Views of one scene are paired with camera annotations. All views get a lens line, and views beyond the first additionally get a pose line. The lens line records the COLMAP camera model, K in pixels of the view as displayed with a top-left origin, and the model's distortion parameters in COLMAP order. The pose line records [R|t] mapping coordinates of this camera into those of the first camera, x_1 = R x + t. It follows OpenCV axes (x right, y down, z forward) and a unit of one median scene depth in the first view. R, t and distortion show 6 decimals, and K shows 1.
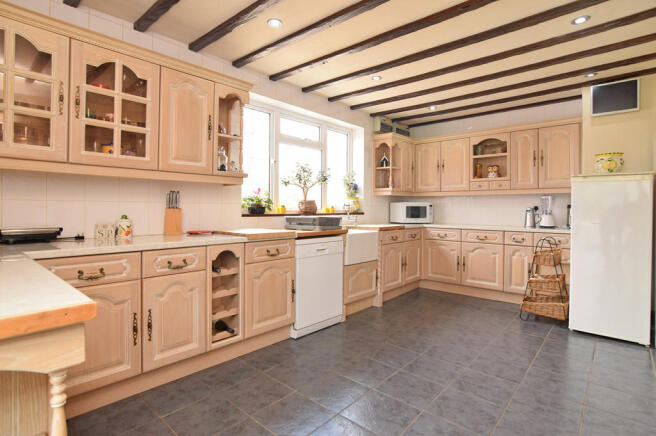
lens RADIAL K [[341.9, 0, 321.7], [0, 341.9, 205.5], [0, 0, 1]] dist [-0.005758, 0.000166]
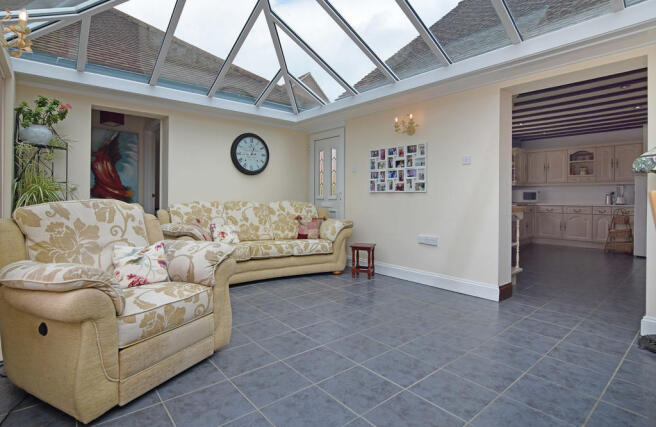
lens RADIAL K [[325.0, 0, 331.4], [0, 325.0, 194.5], [0, 0, 1]] dist [-0.004836, 0.001092]
pose [[0.990064, -0.000855, -0.140613, -0.494017], [0.000647, 0.999999, -0.001528, 0.016089], [0.140614, 0.001422, 0.990063, -0.736025]]
